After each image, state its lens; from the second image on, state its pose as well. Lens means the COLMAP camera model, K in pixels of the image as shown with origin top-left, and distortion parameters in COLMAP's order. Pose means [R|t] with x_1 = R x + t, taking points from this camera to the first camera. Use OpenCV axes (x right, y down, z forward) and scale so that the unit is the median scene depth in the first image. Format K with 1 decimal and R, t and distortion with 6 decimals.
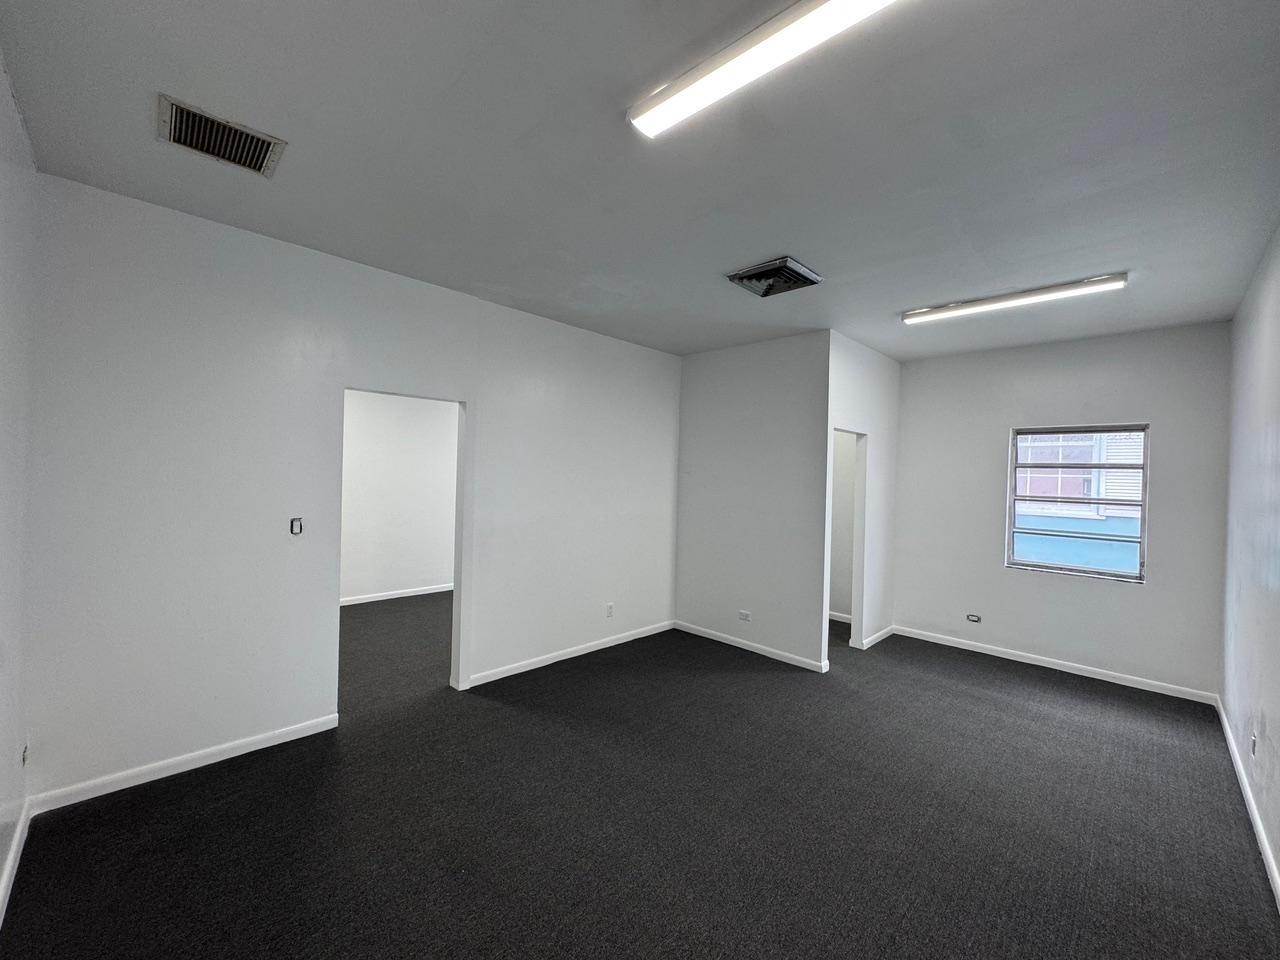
lens RADIAL K [[508.3, 0, 640.0], [0, 508.3, 480.0], [0, 0, 1]] dist [-0.008257, -0.000002]
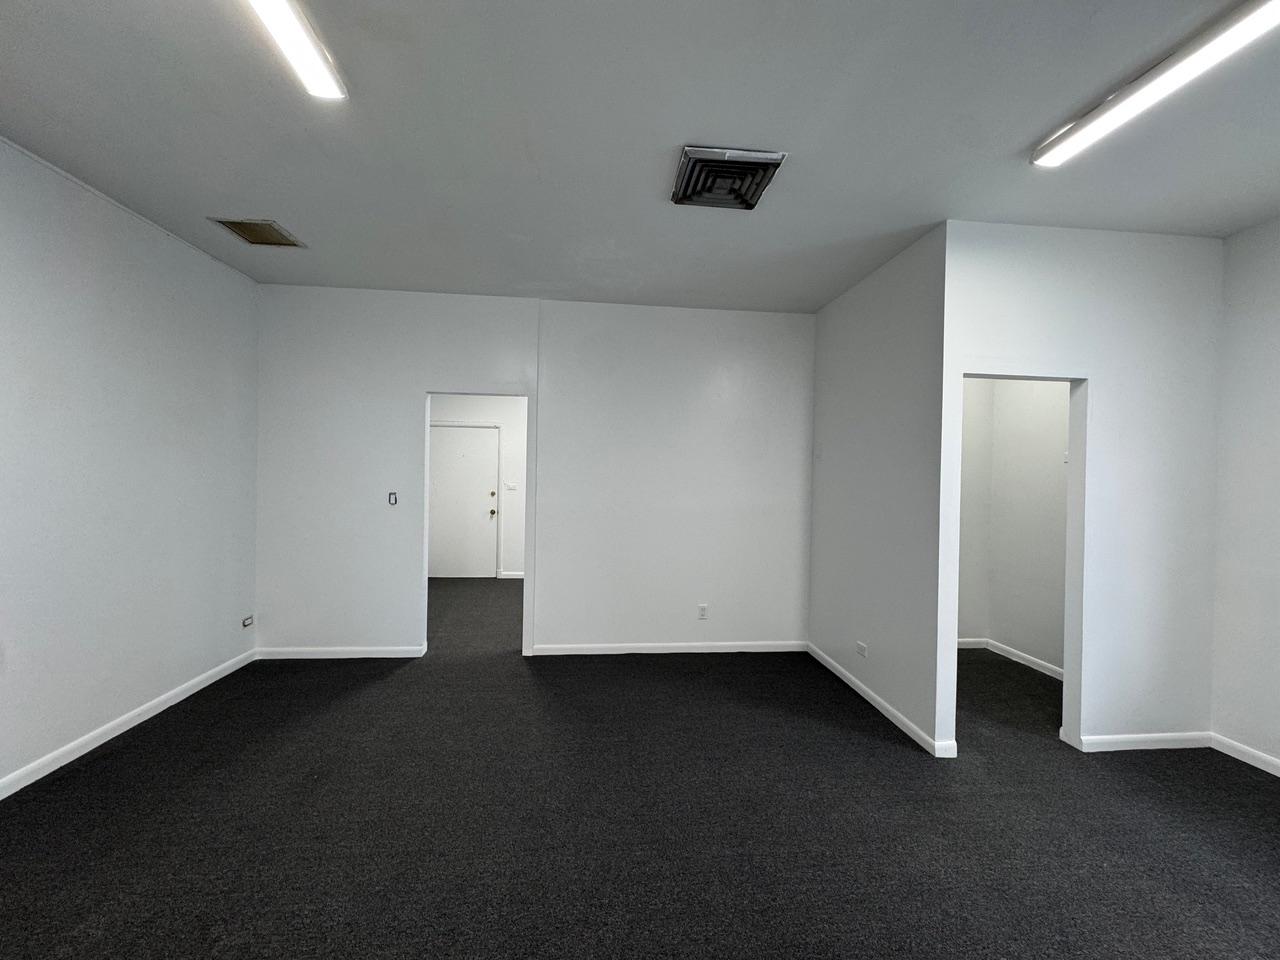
lens RADIAL K [[515.3, 0, 640.0], [0, 515.3, 480.0], [0, 0, 1]] dist [0.000597, 0.000070]
pose [[0.769678, -0.006042, -0.638403, 0.437606], [-0.003264, 0.999905, -0.013399, 0.036174], [0.638423, 0.012397, 0.769586, 0.227957]]
